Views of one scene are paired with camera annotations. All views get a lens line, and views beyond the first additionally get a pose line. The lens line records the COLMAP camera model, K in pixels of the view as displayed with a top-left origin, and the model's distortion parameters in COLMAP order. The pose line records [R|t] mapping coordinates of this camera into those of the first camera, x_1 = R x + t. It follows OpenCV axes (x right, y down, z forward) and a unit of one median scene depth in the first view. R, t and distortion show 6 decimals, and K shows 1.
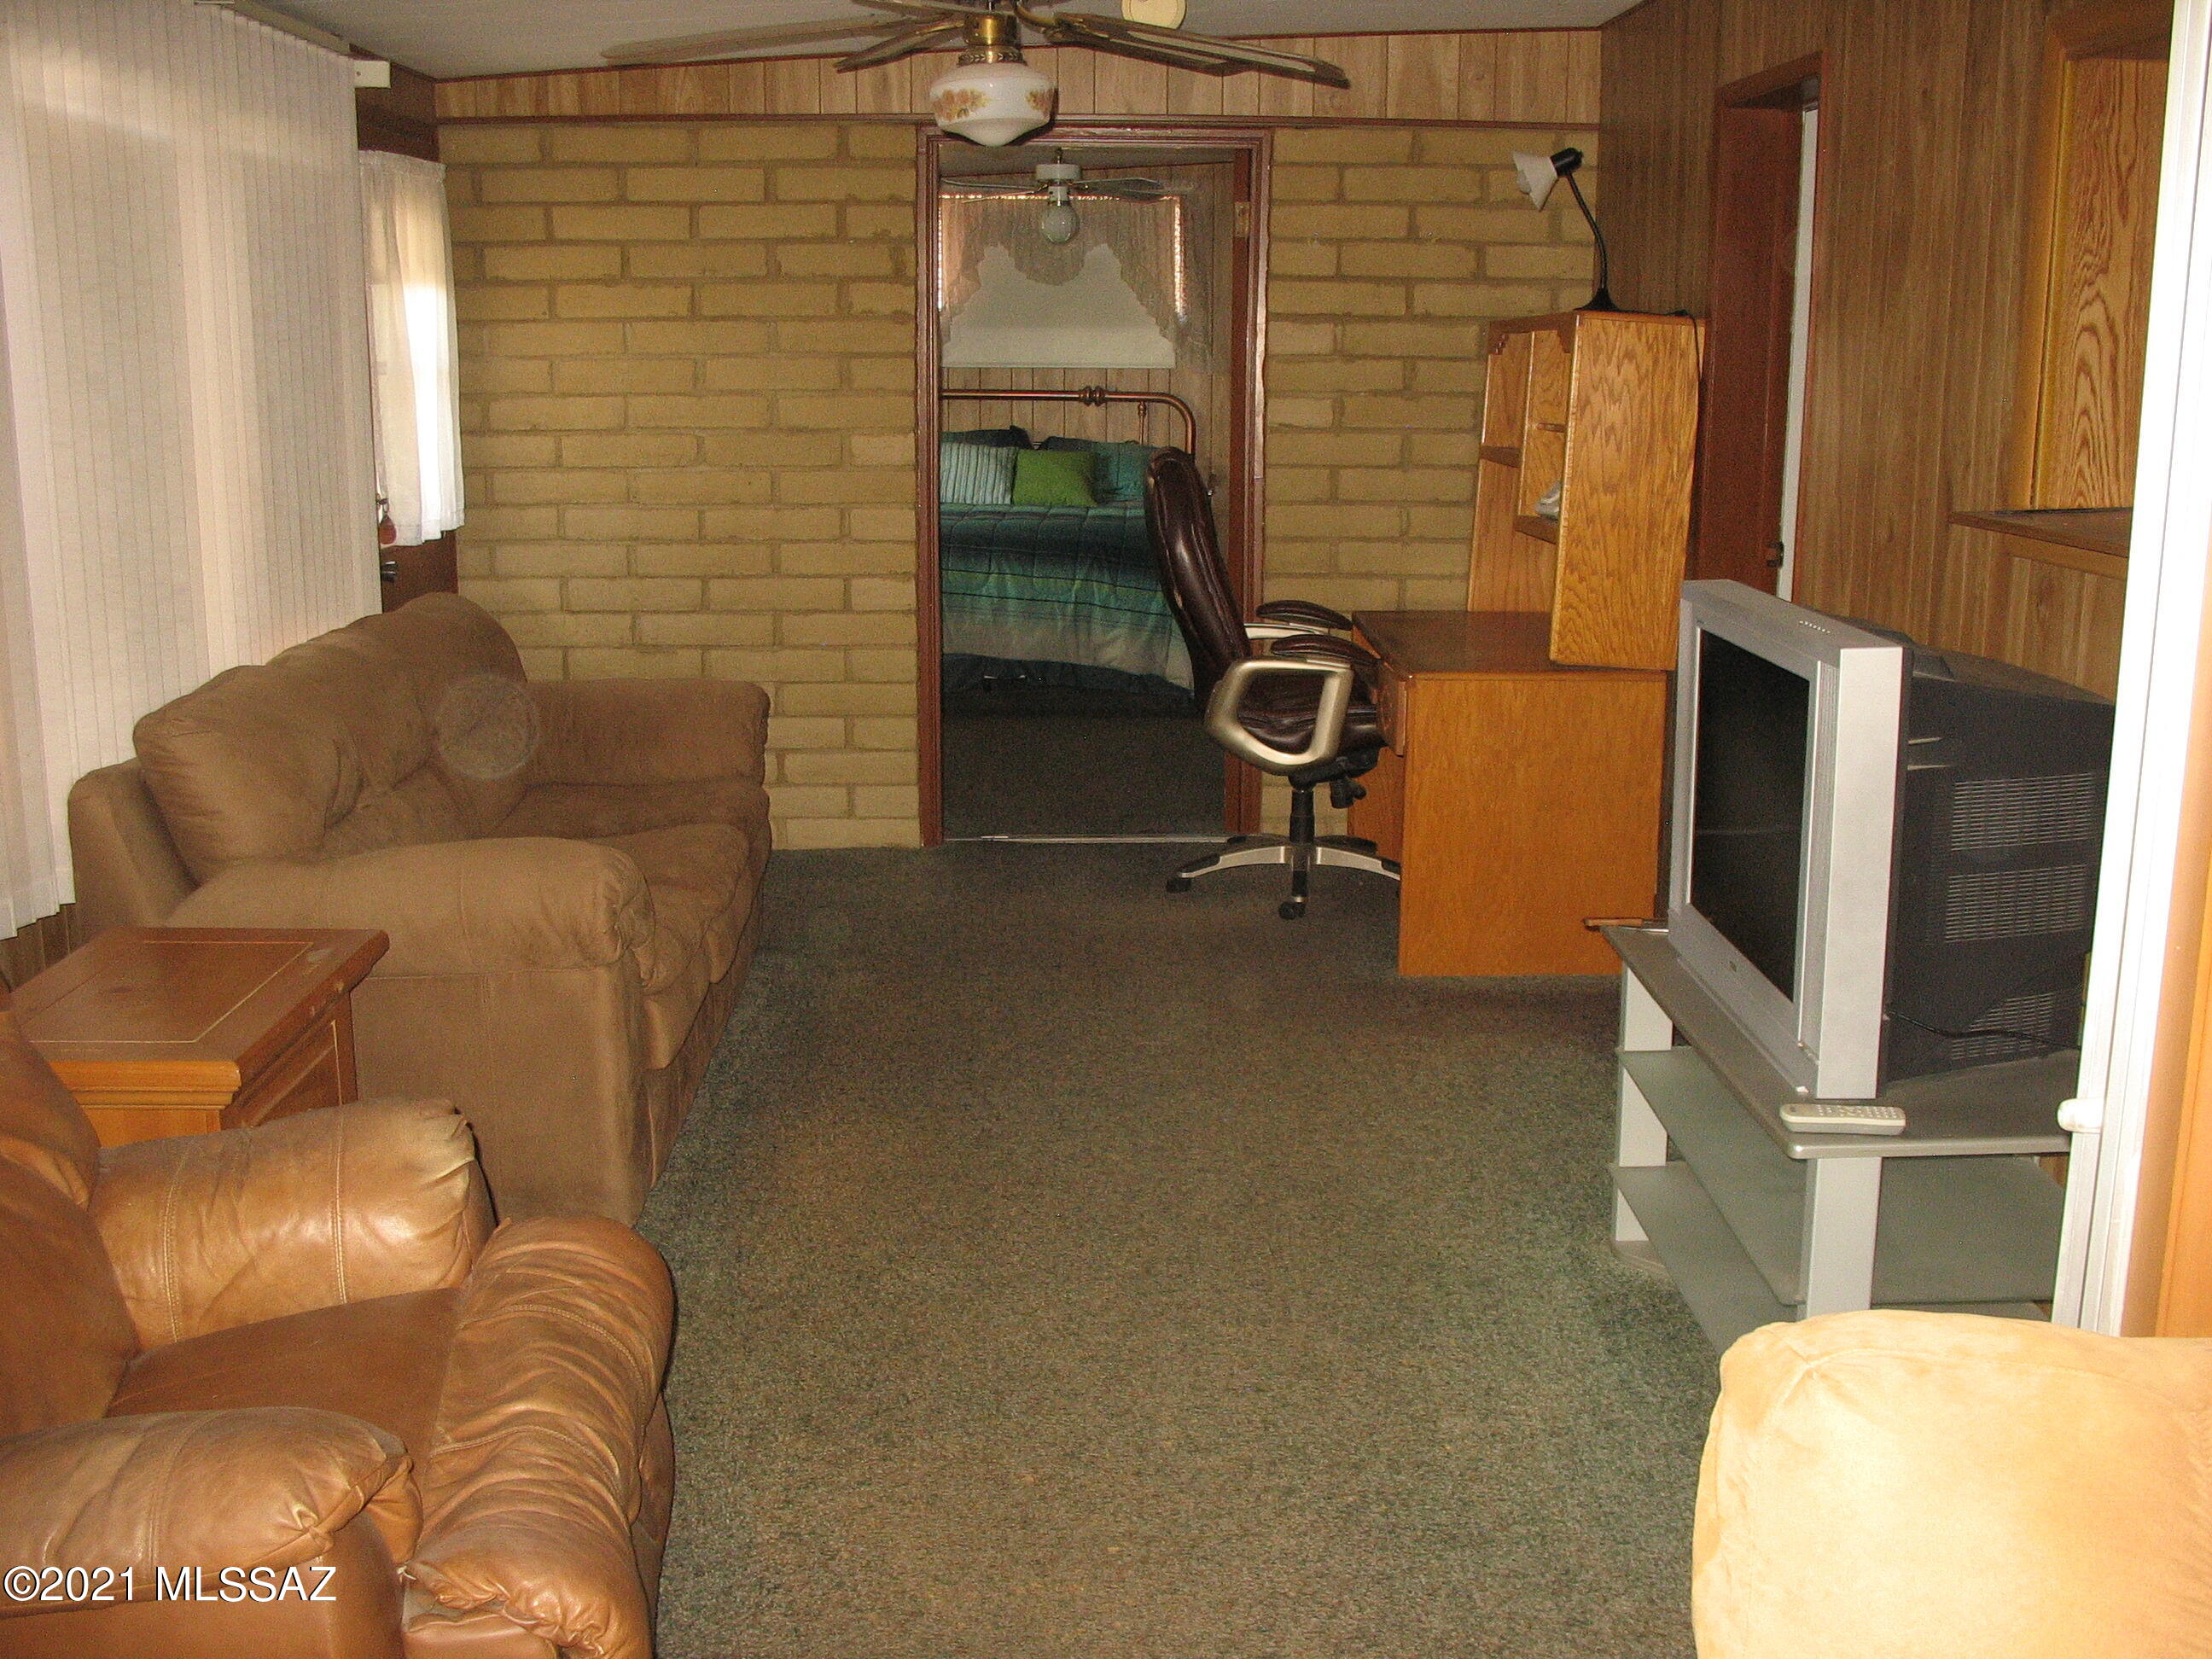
lens RADIAL K [[2308.0, 0, 1106.0], [0, 2308.0, 829.5], [0, 0, 1]] dist [-0.193273, 0.241482]
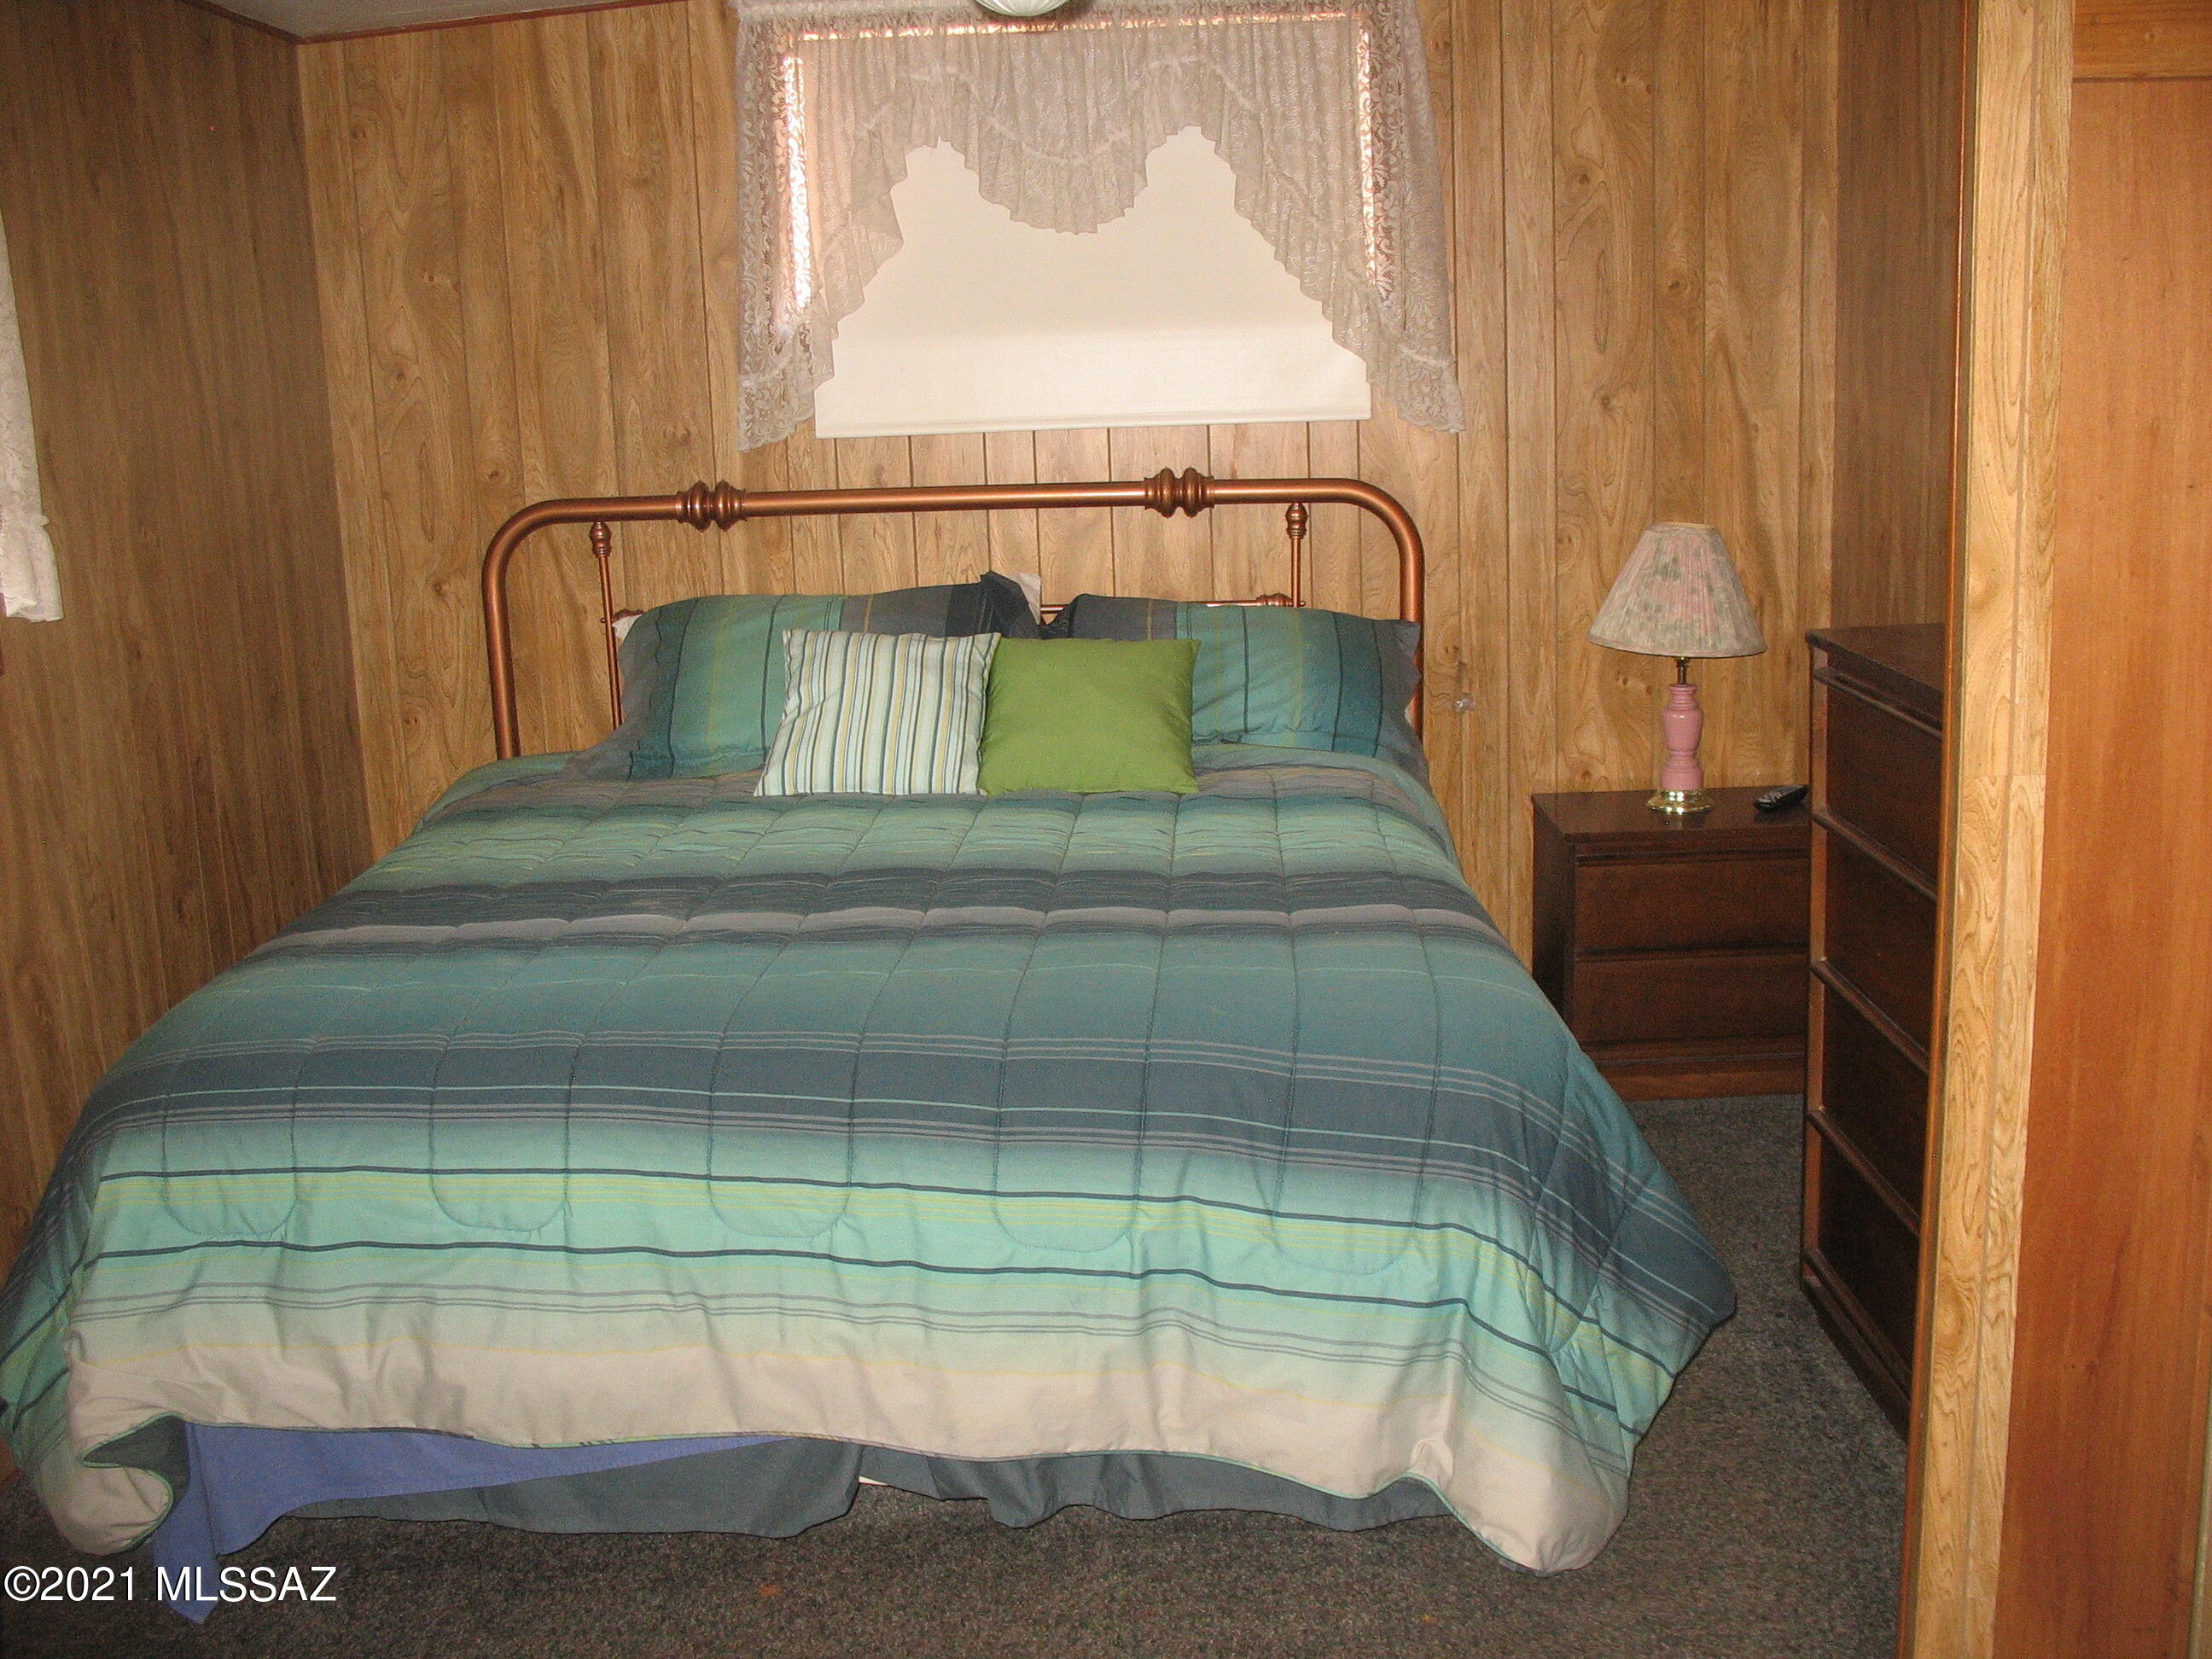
lens RADIAL K [[2308.0, 0, 1106.0], [0, 2308.0, 829.5], [0, 0, 1]] dist [-0.193273, 0.241482]
pose [[0.998262, -0.036185, -0.046520, -0.001598], [0.036080, 0.999344, -0.003076, -0.127413], [0.046601, 0.001392, 0.998913, 0.582340]]
